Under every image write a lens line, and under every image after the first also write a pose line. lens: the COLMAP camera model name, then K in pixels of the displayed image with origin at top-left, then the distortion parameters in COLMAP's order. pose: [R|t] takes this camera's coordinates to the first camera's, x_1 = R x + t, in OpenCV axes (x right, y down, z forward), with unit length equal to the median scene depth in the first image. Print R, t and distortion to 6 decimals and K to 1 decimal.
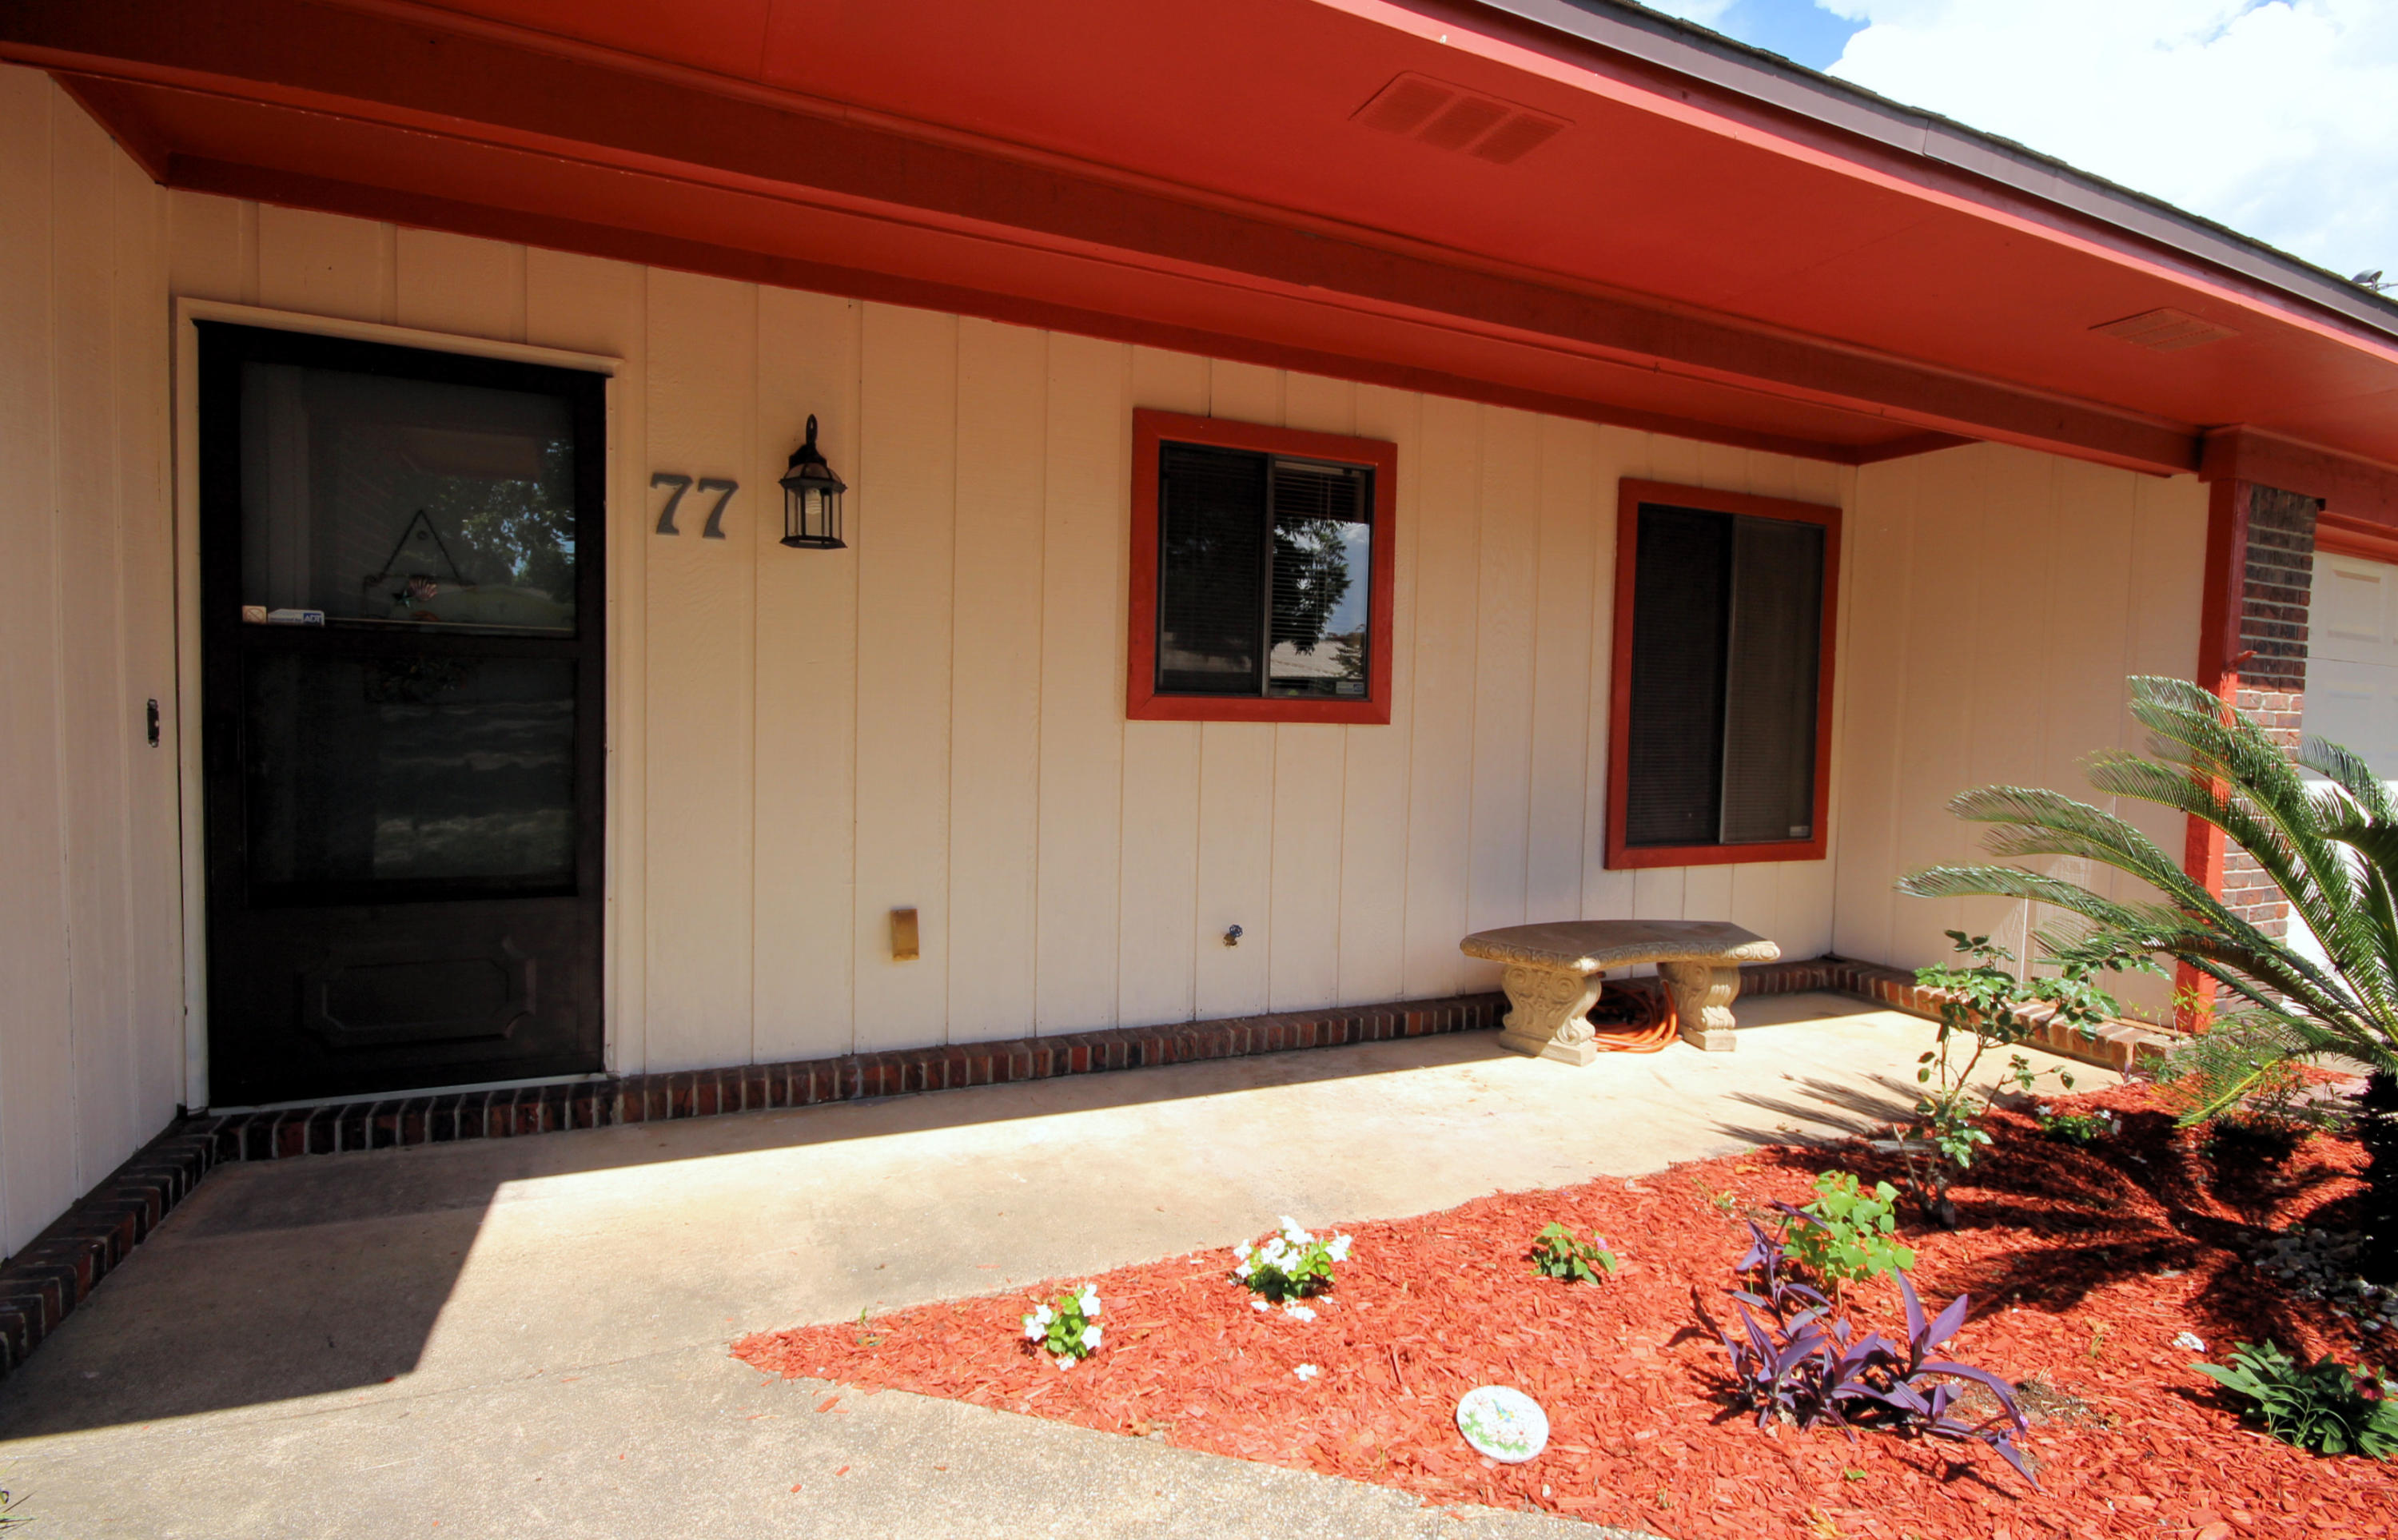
lens RADIAL K [[1107.0, 0, 1196.8], [0, 1107.0, 766.5], [0, 0, 1]] dist [-0.000758, -0.000071]
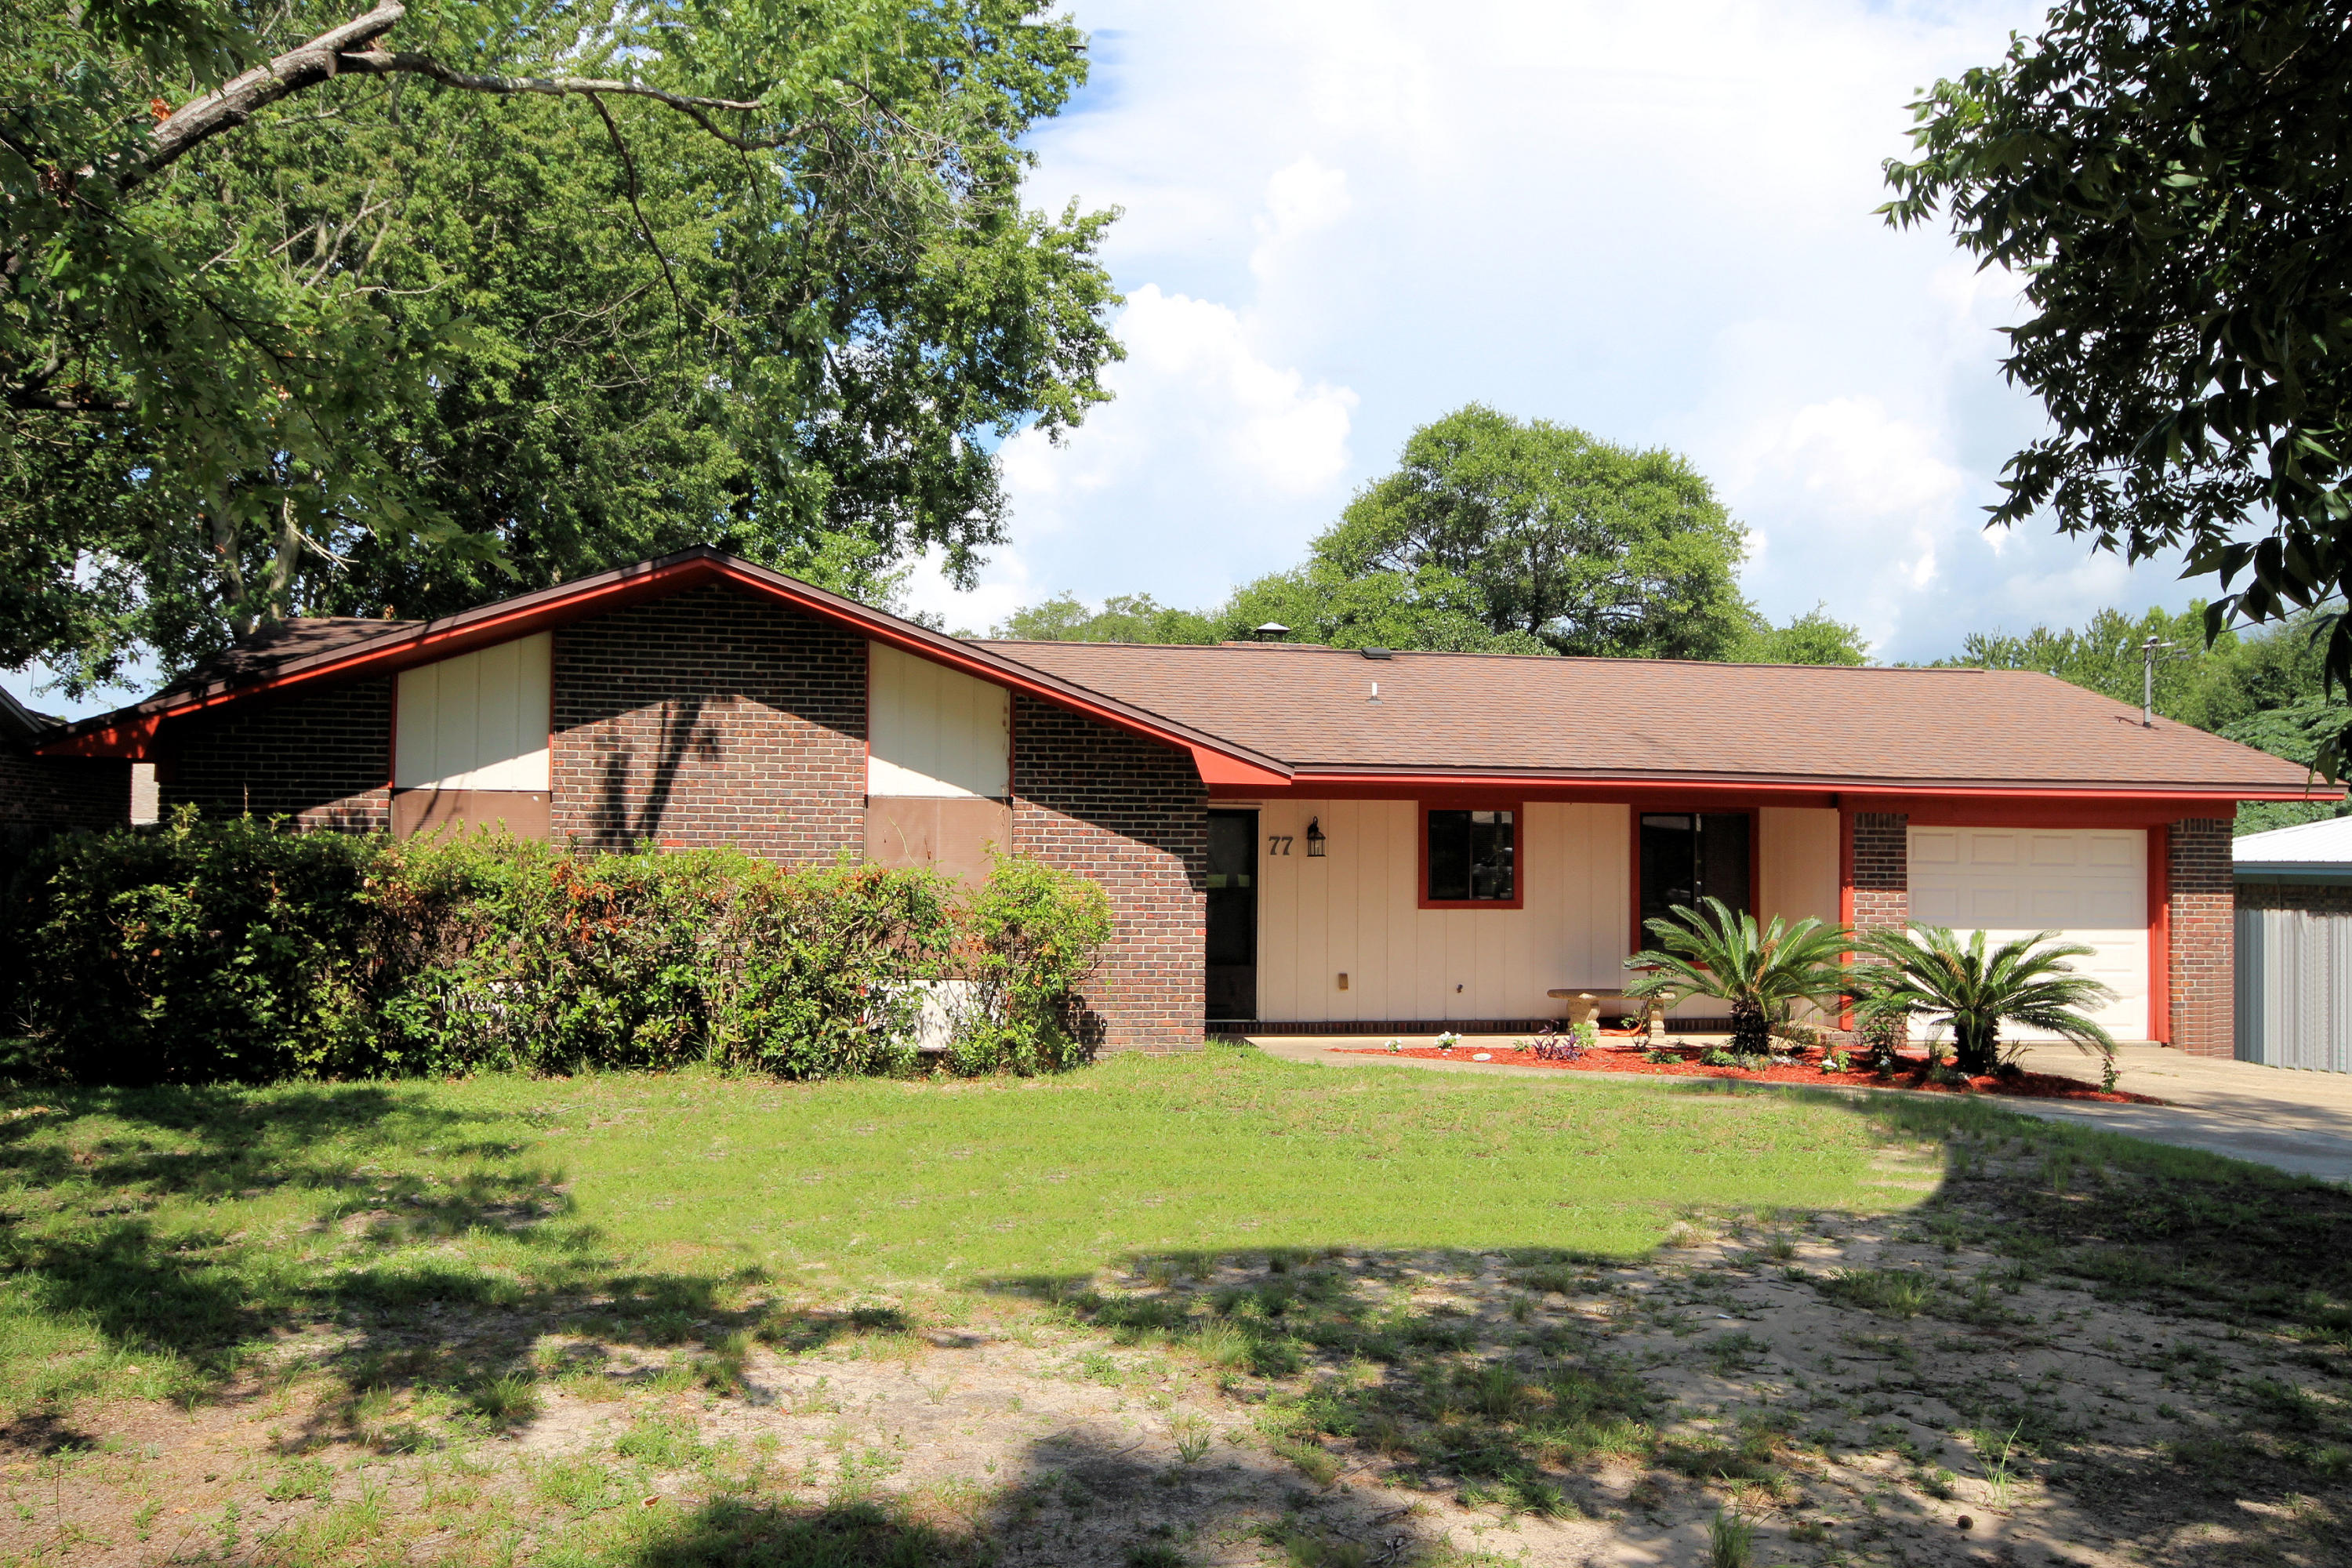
lens RADIAL K [[1831.5, 0, 1176.9], [0, 1831.5, 797.6], [0, 0, 1]] dist [0.007669, 0.002062]
pose [[0.970545, -0.024521, -0.239669, 0.529358], [0.004529, 0.996488, -0.083614, 0.070586], [0.240878, 0.080066, 0.967247, -4.184699]]
